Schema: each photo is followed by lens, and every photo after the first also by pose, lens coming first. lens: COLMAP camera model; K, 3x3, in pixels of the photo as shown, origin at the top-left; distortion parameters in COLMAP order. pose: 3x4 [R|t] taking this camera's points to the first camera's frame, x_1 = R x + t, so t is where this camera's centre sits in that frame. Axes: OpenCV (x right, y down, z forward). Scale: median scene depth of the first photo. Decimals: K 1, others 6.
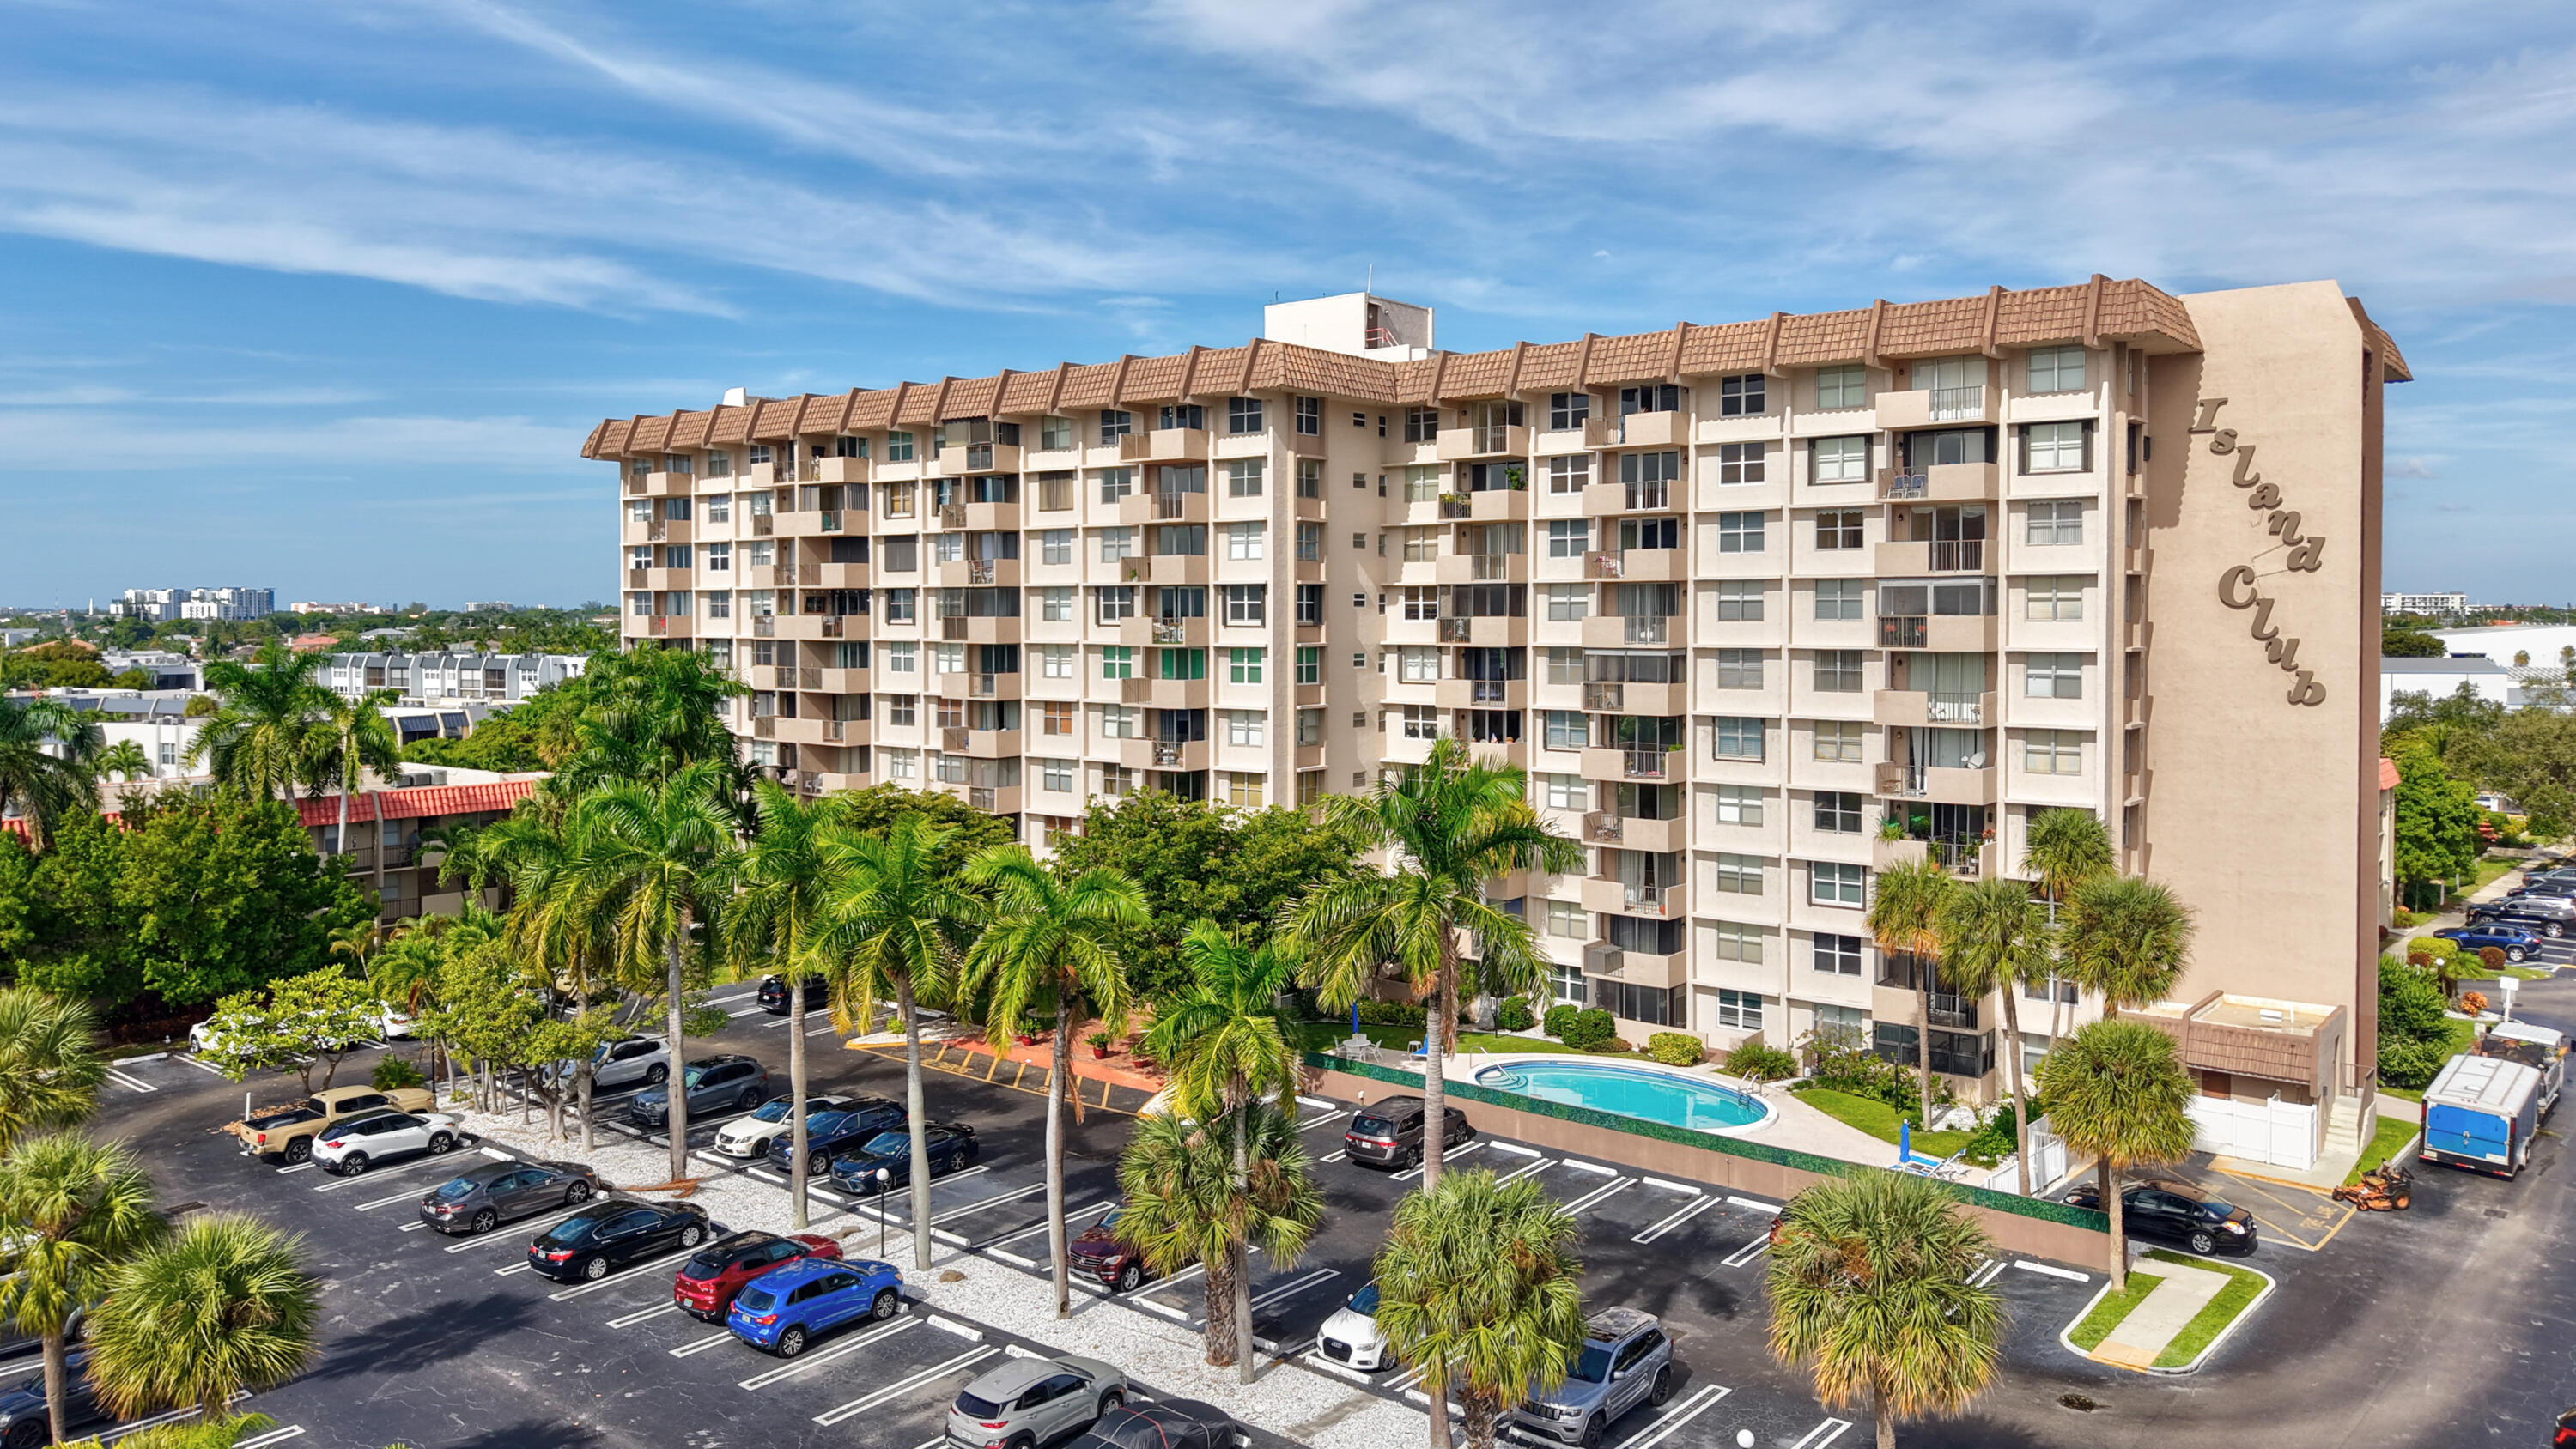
lens RADIAL K [[1852.6, 0, 1273.1], [0, 1852.6, 672.0], [0, 0, 1]] dist [0.060588, -0.115790]
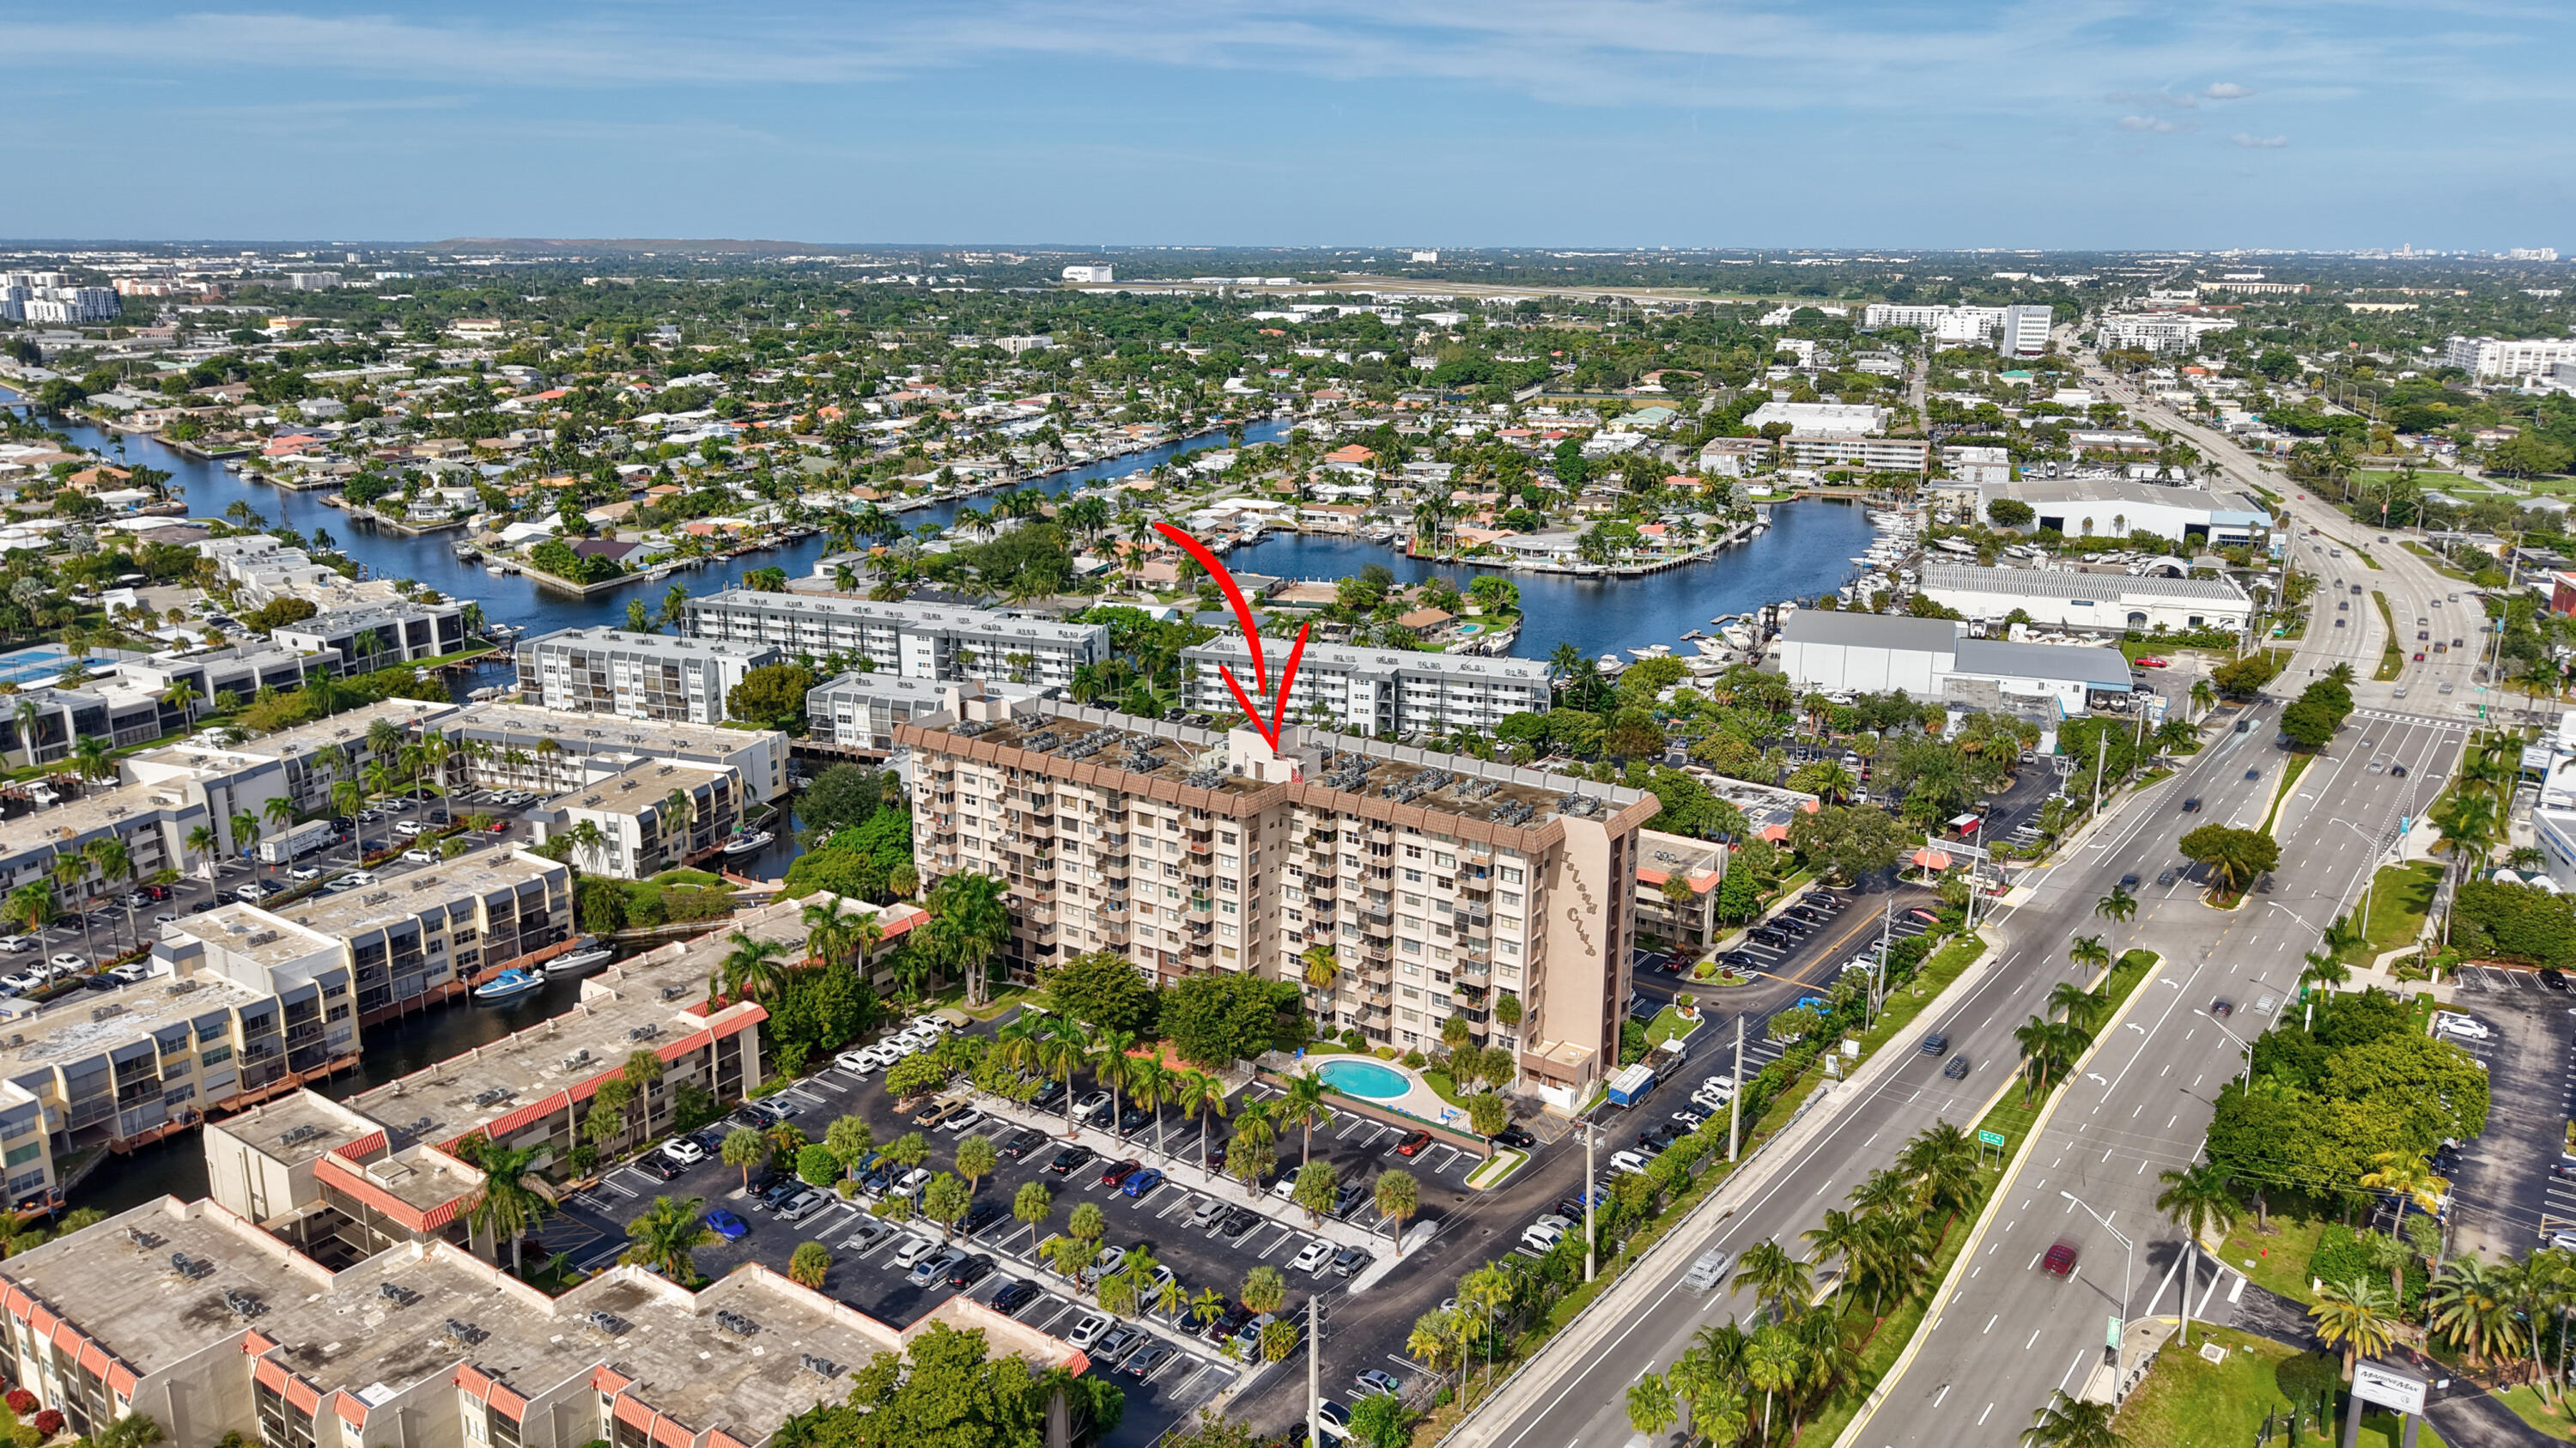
lens RADIAL K [[1857.7, 0, 1288.0], [0, 1857.7, 724.0], [0, 0, 1]] dist [0.036706, -0.056200]
pose [[0.995530, -0.012973, 0.093554, -0.173936], [-0.008257, 0.974773, 0.223044, -0.842283], [-0.094088, -0.222820, 0.970309, -1.483382]]
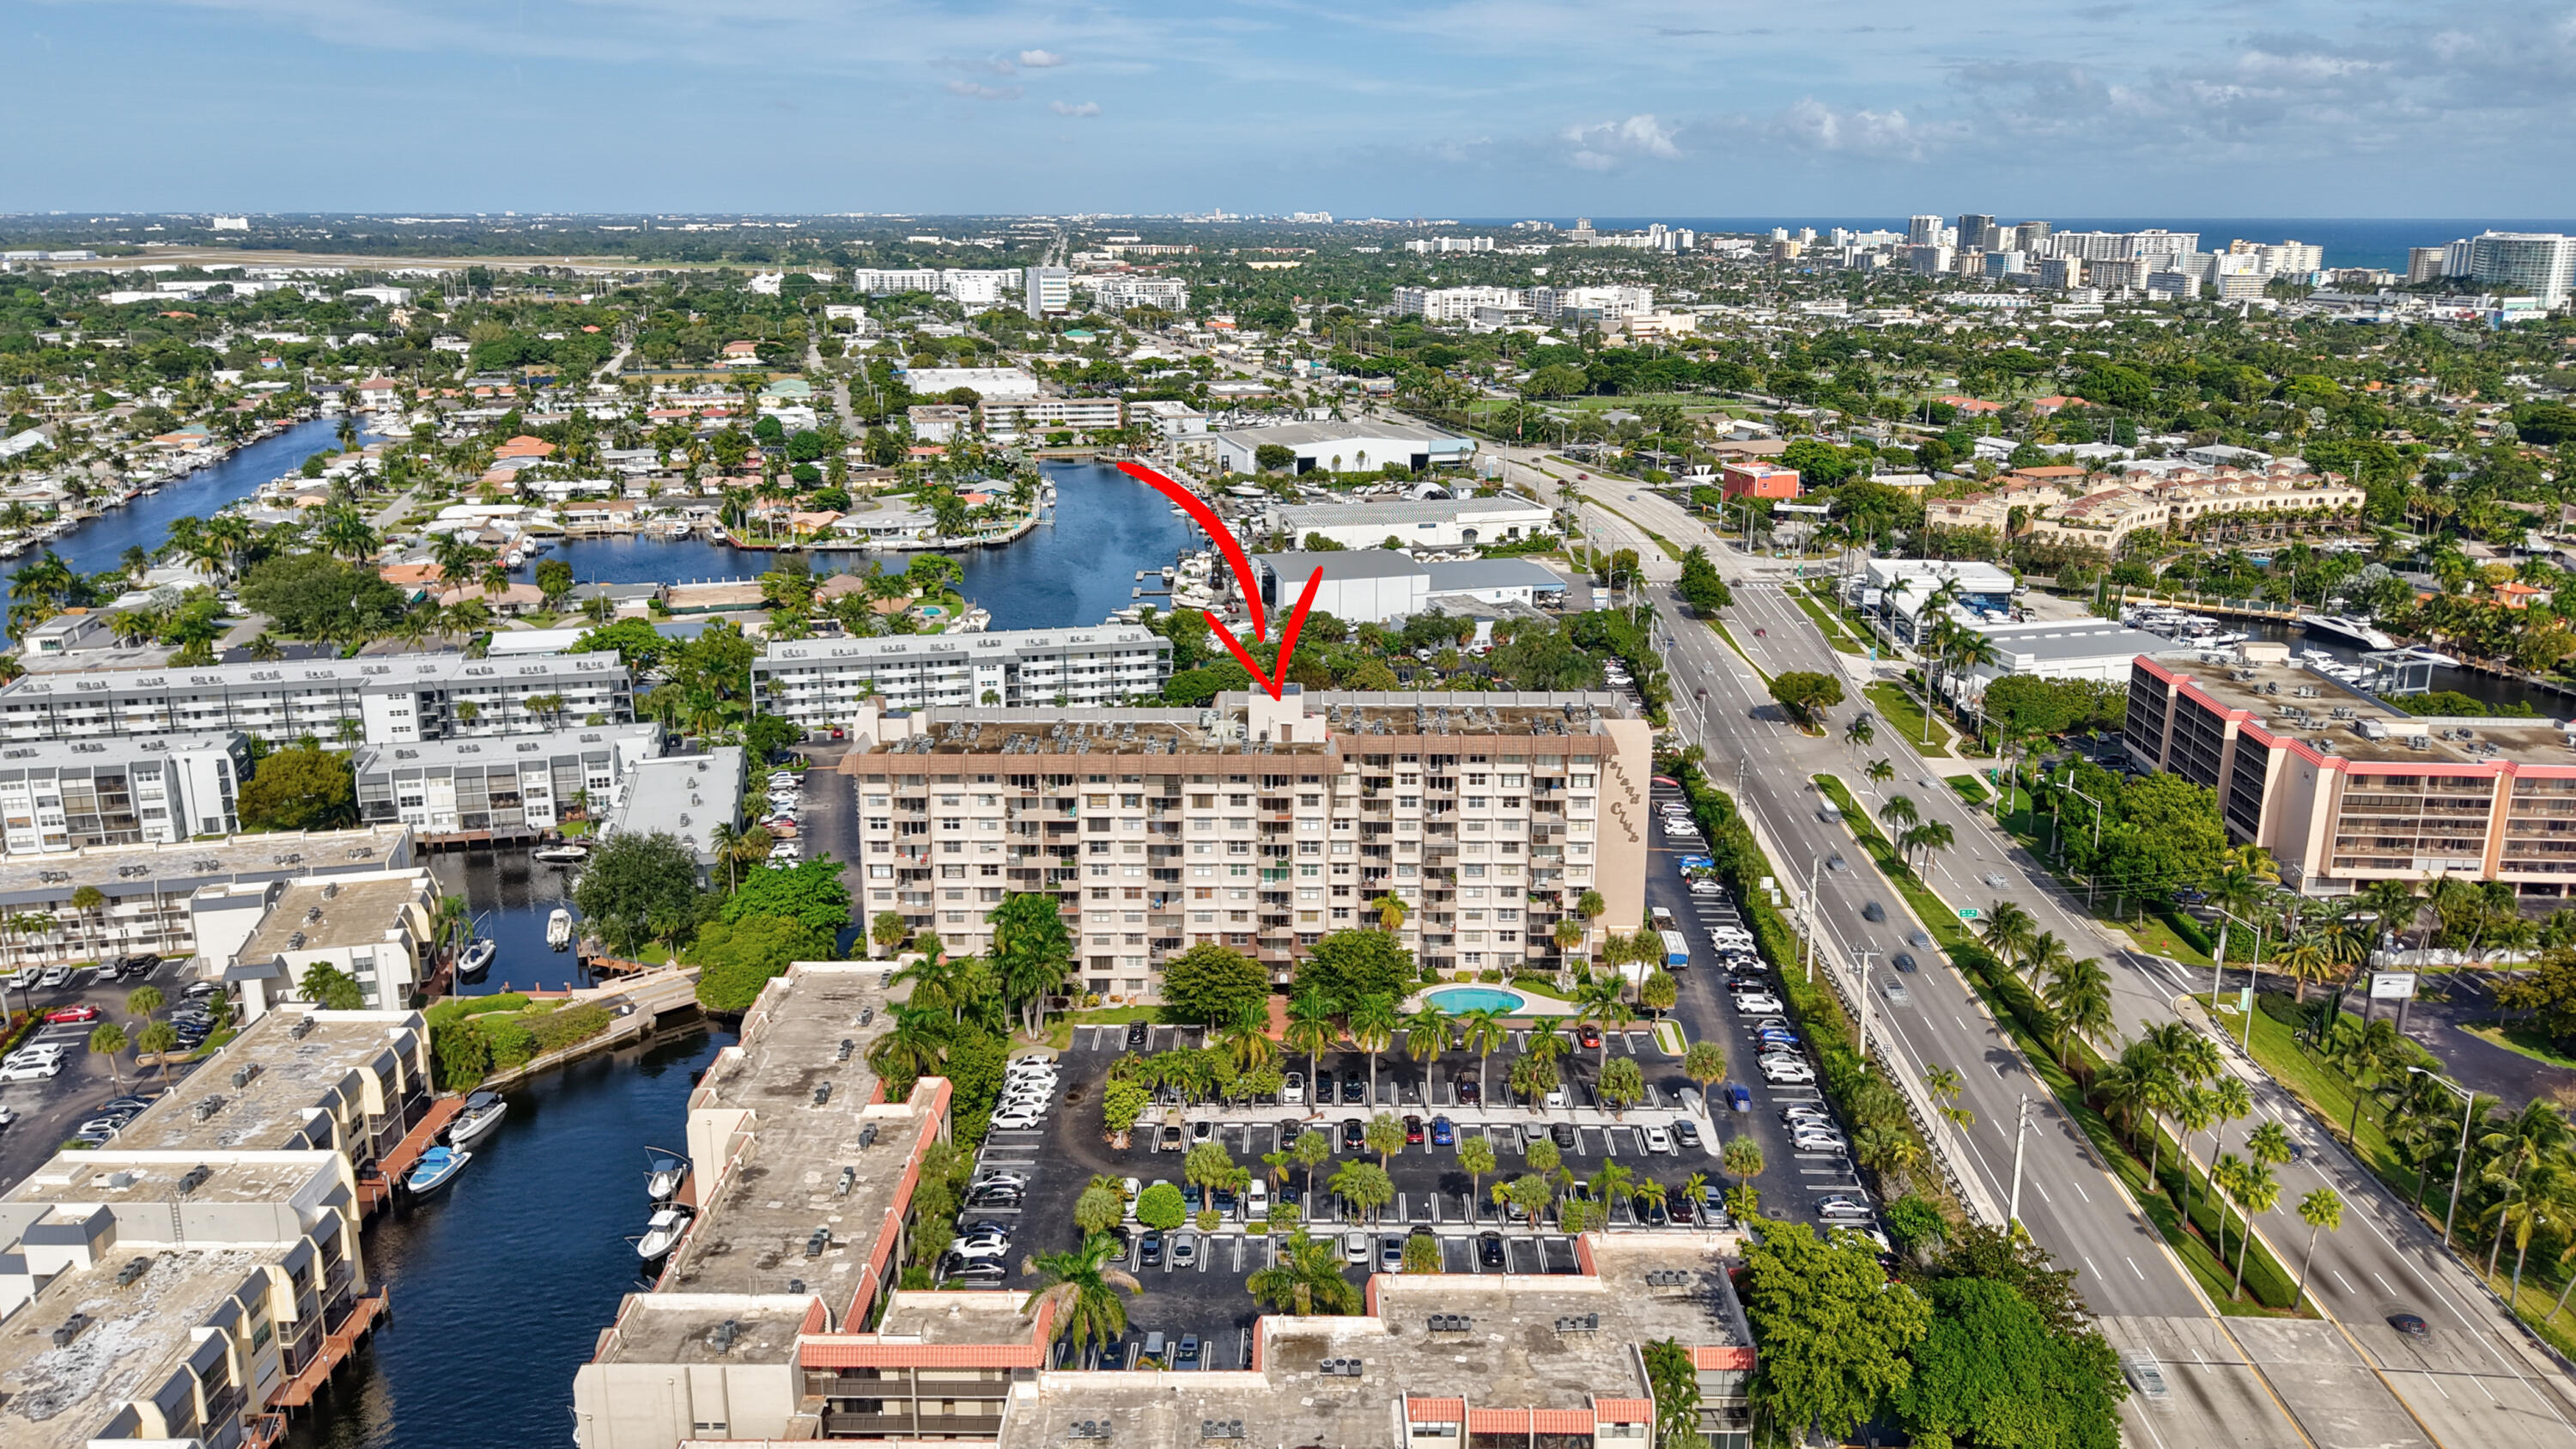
lens RADIAL K [[1928.7, 0, 1363.0], [0, 1928.7, 728.7], [0, 0, 1]] dist [0.080558, -0.135388]
pose [[0.753030, -0.163156, 0.637437, -1.652614], [0.012978, 0.972264, 0.233525, -0.828338], [-0.657858, -0.167579, 0.734262, -0.991756]]
